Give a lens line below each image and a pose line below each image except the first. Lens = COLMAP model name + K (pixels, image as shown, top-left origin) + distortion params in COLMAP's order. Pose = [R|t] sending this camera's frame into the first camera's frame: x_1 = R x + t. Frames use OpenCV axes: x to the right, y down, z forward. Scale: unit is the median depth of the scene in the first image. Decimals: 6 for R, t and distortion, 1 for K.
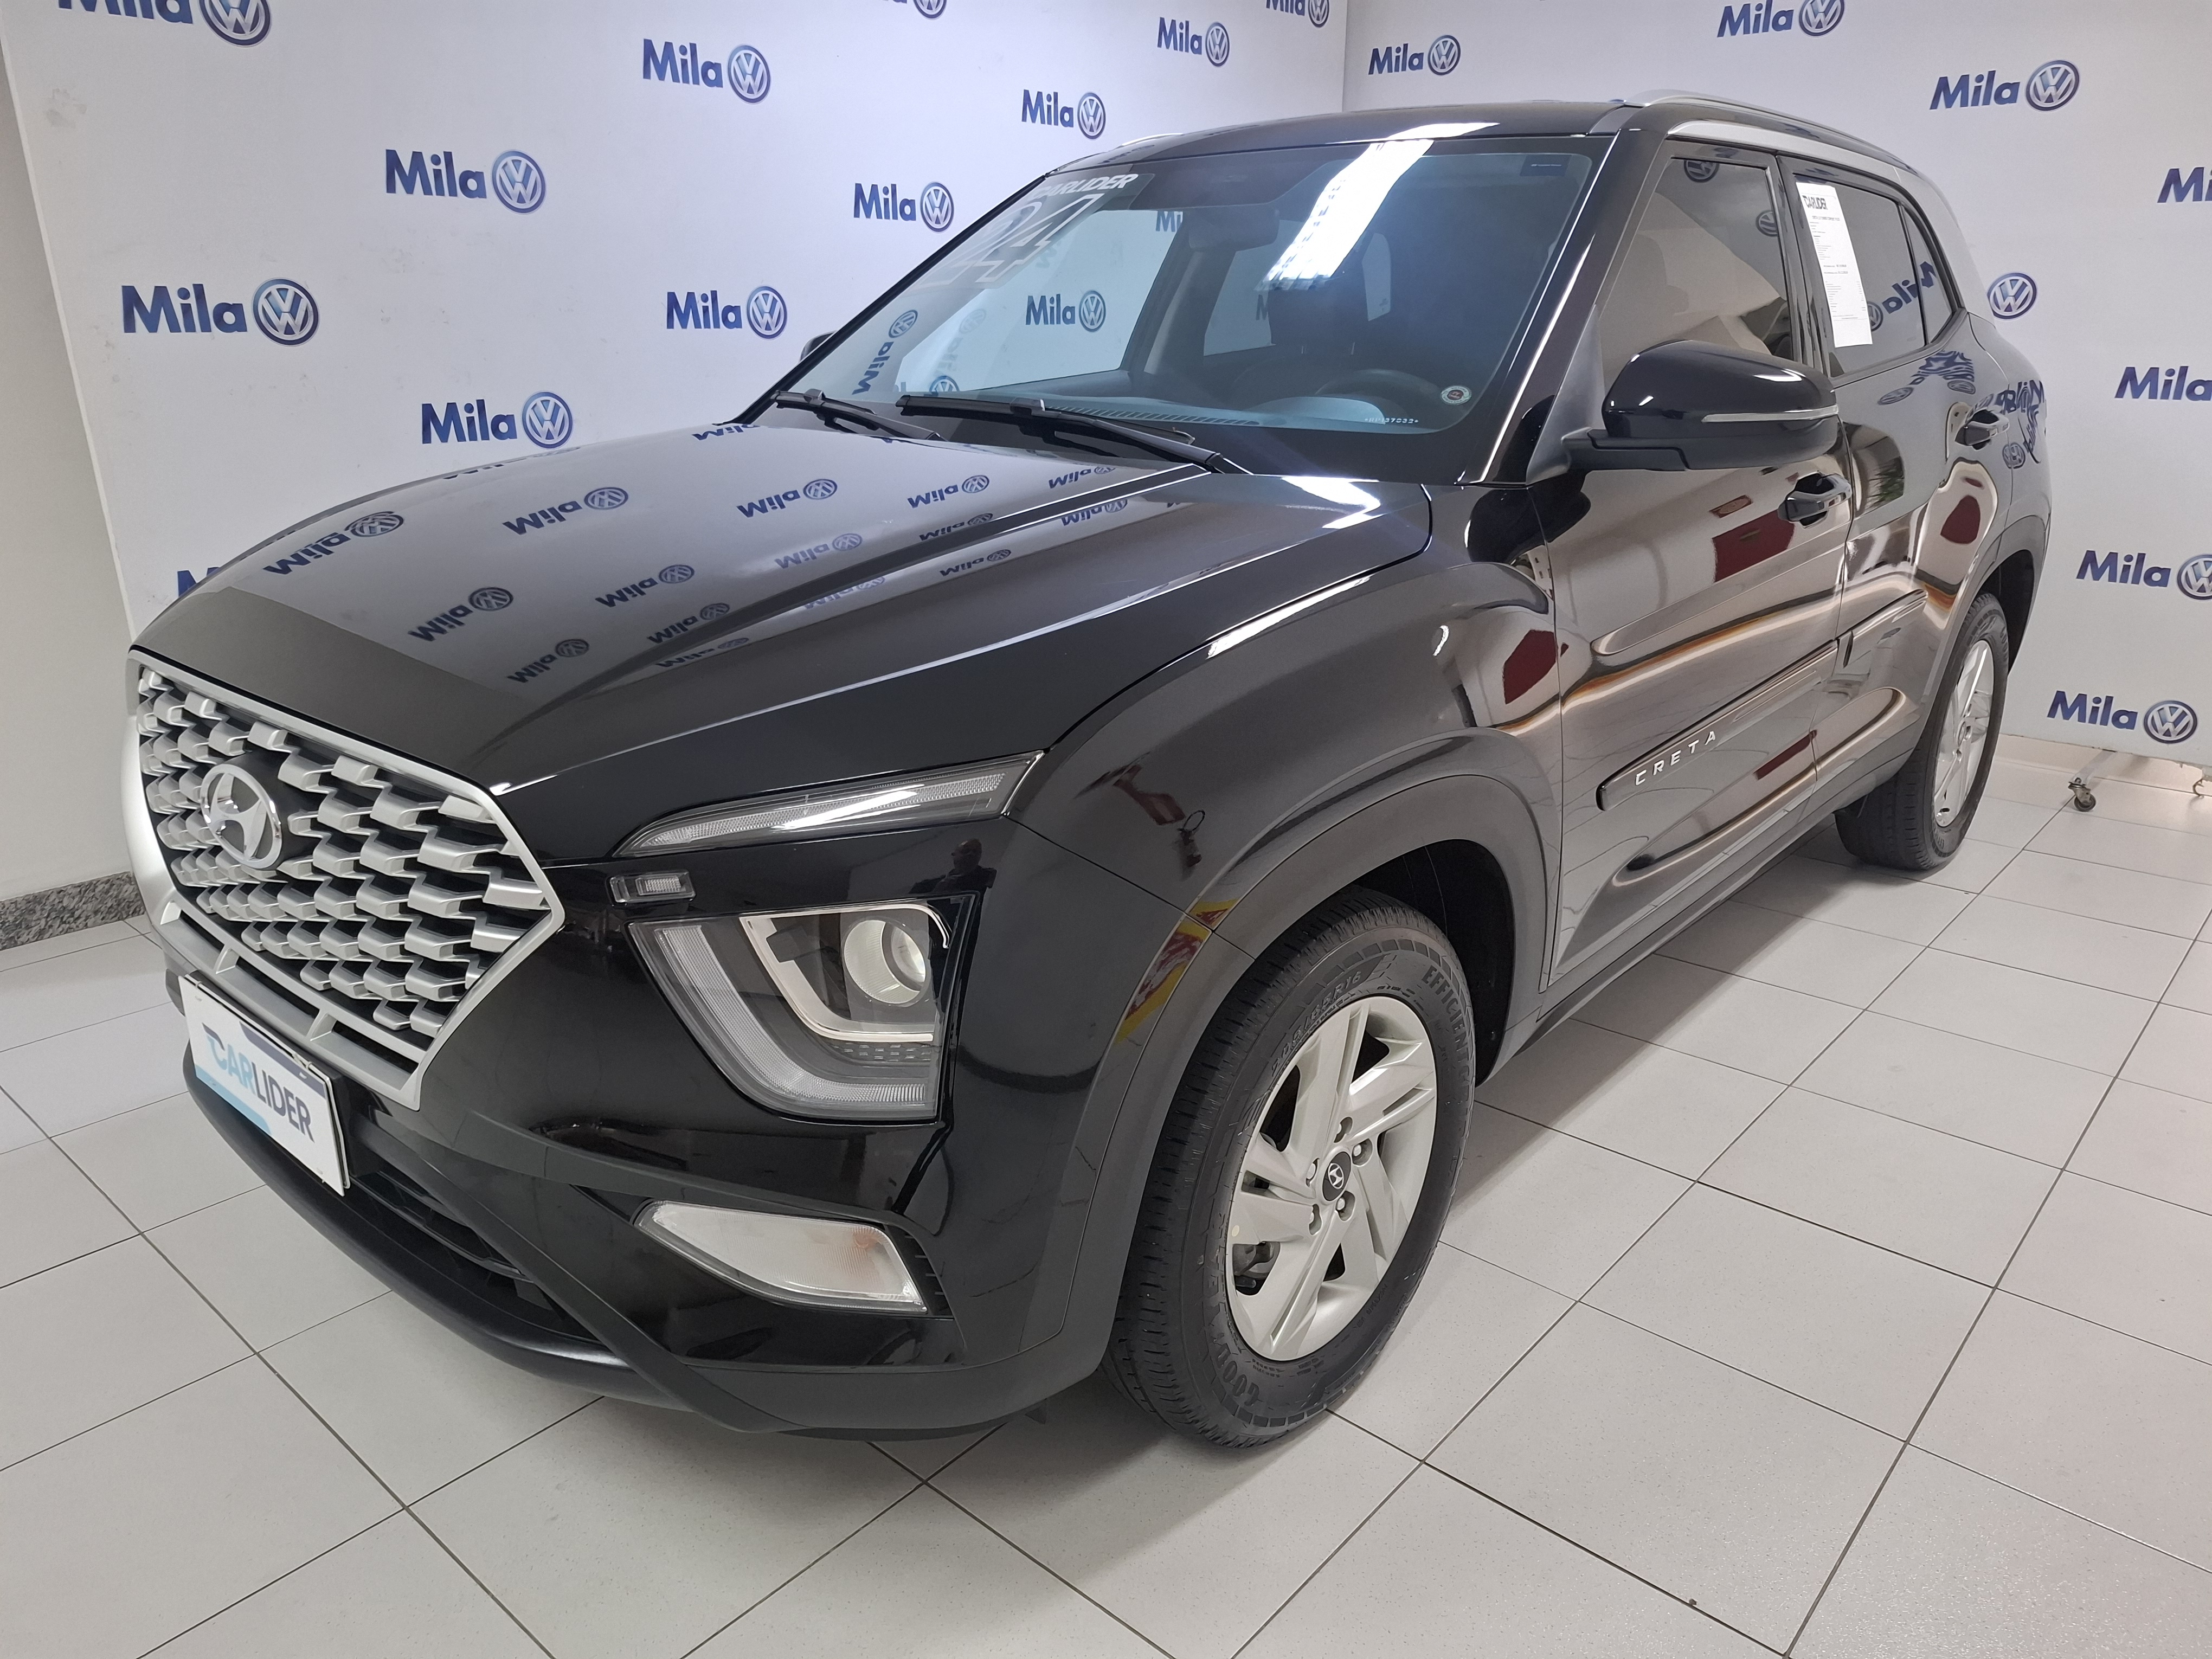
lens RADIAL K [[1533.6, 0, 1106.0], [0, 1533.6, 829.5], [0, 0, 1]] dist [0.028423, -0.022991]
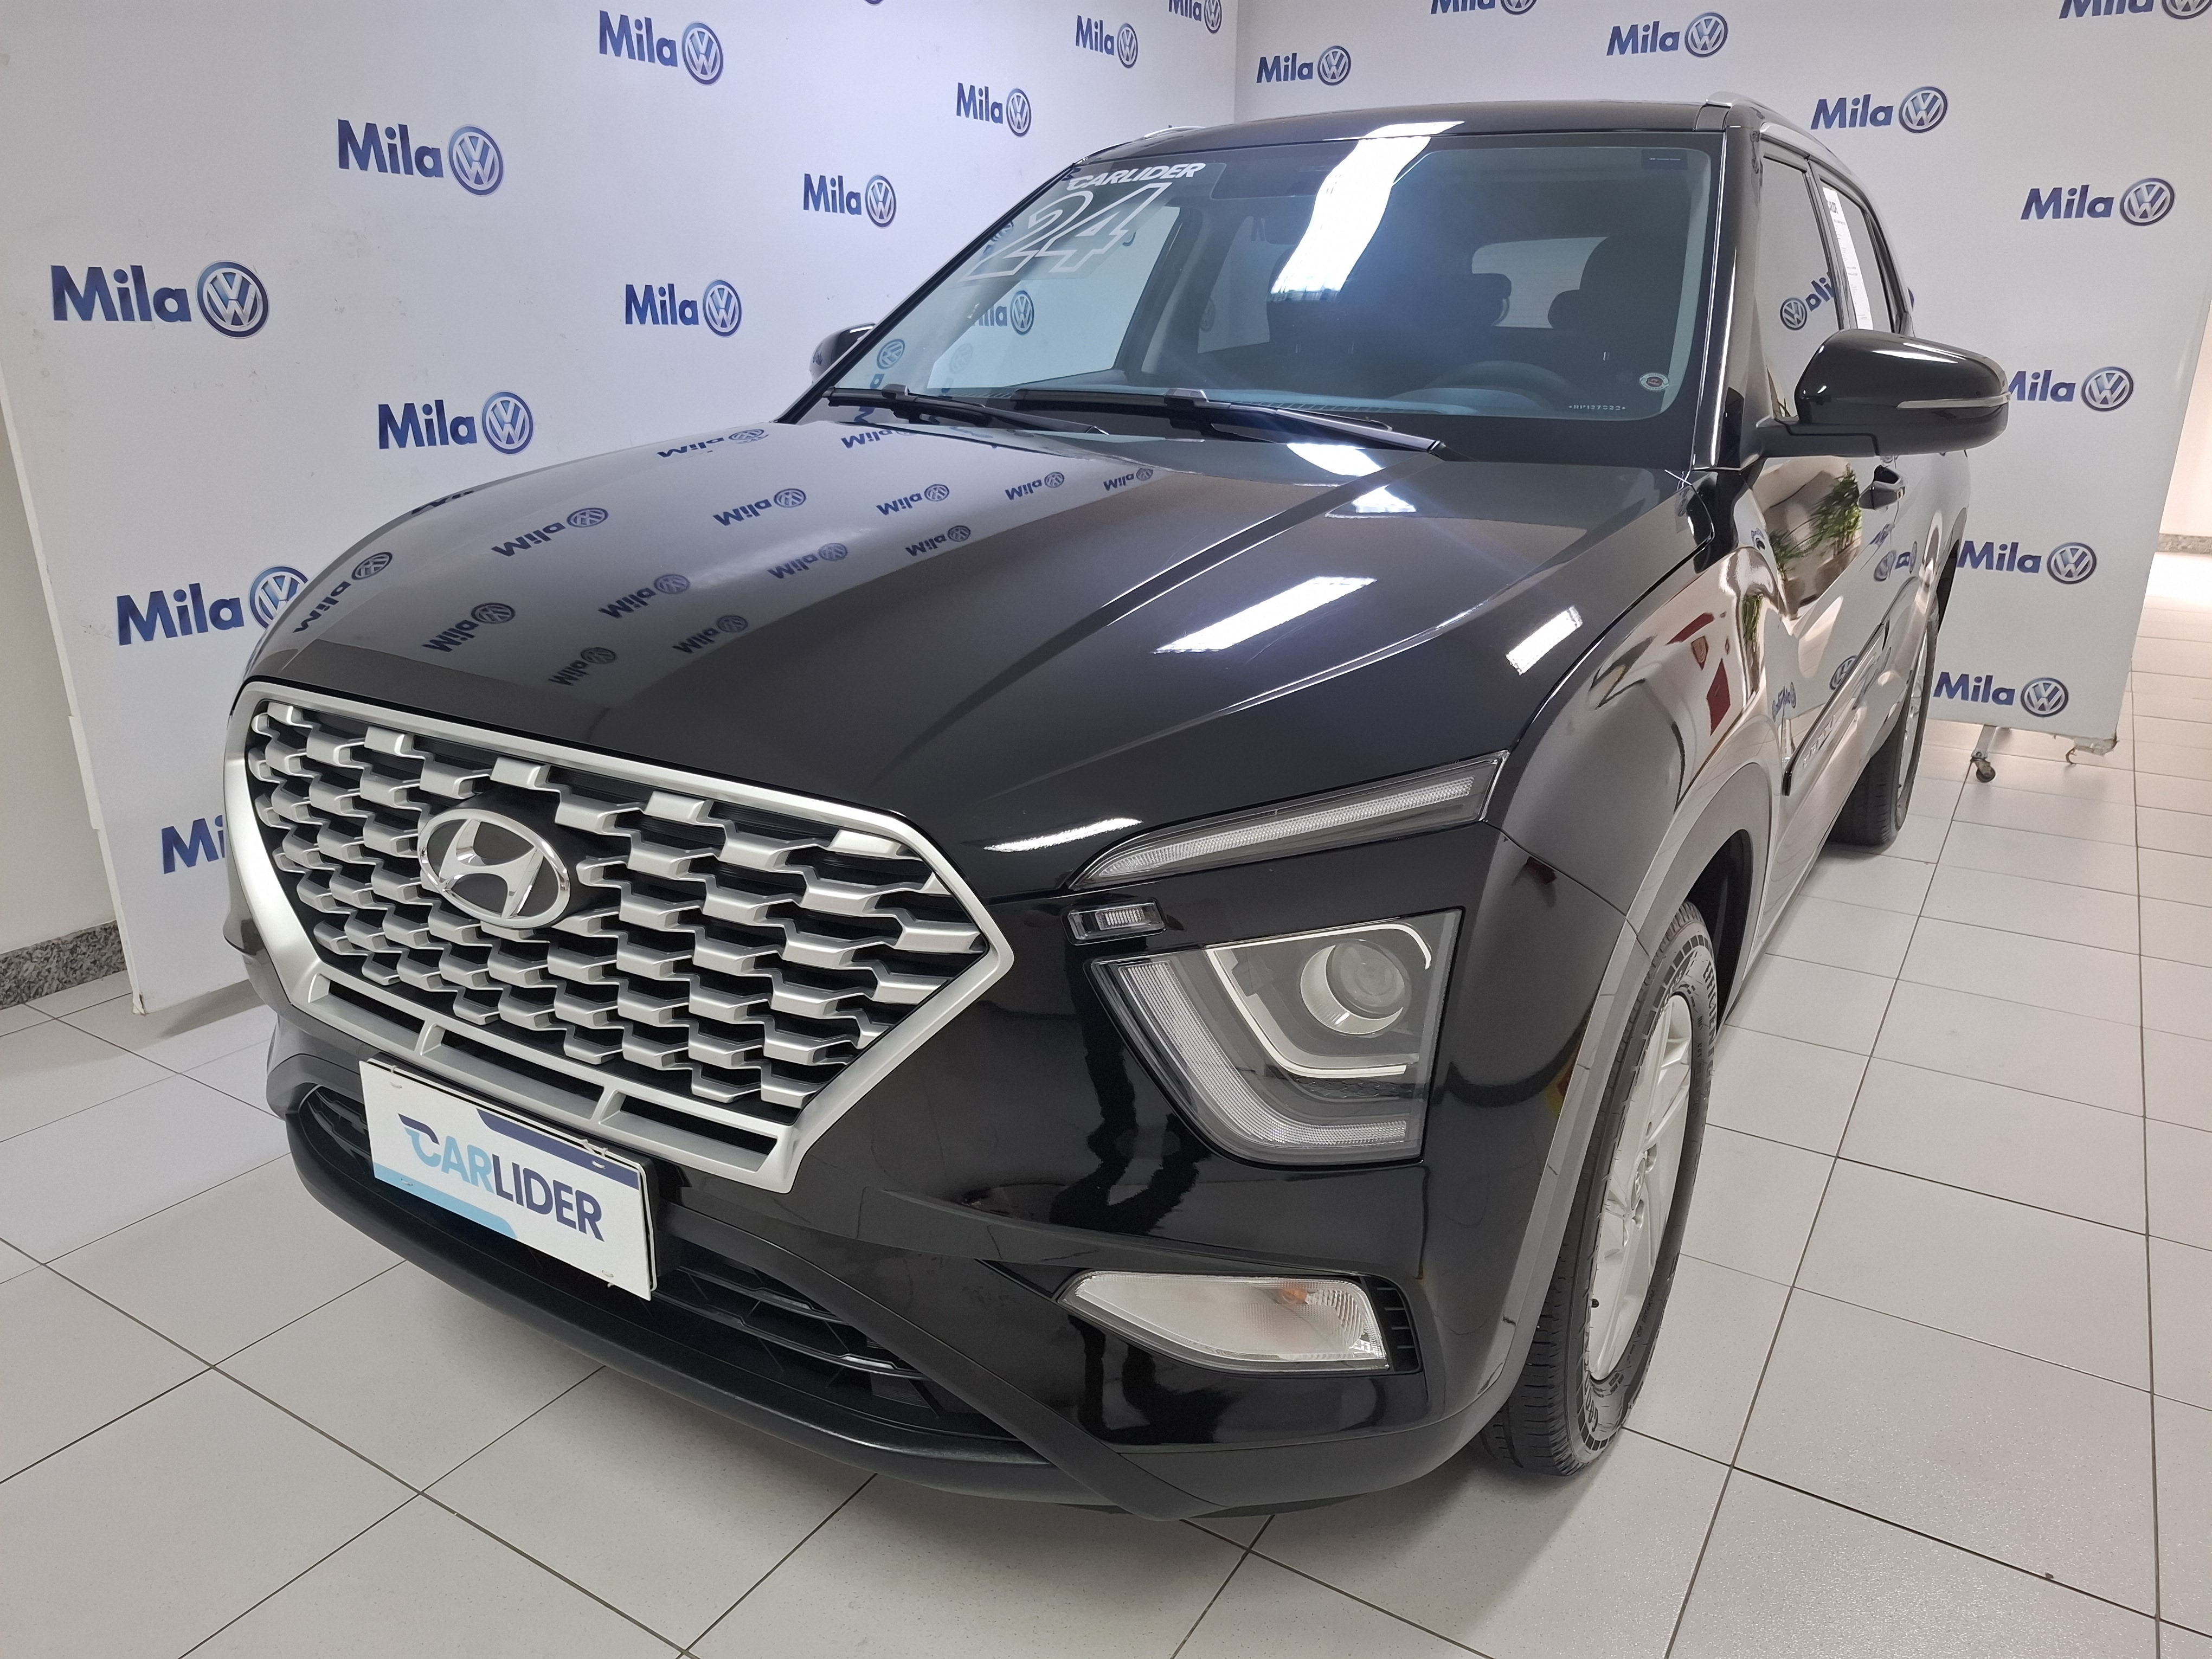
lens RADIAL K [[1537.7, 0, 1108.4], [0, 1537.7, 824.6], [0, 0, 1]] dist [0.015523, -0.007302]
pose [[0.985273, -0.046829, 0.164449, -0.188246], [0.048787, 0.998778, -0.007884, -0.004771], [-0.163879, 0.015791, 0.986354, 0.052016]]
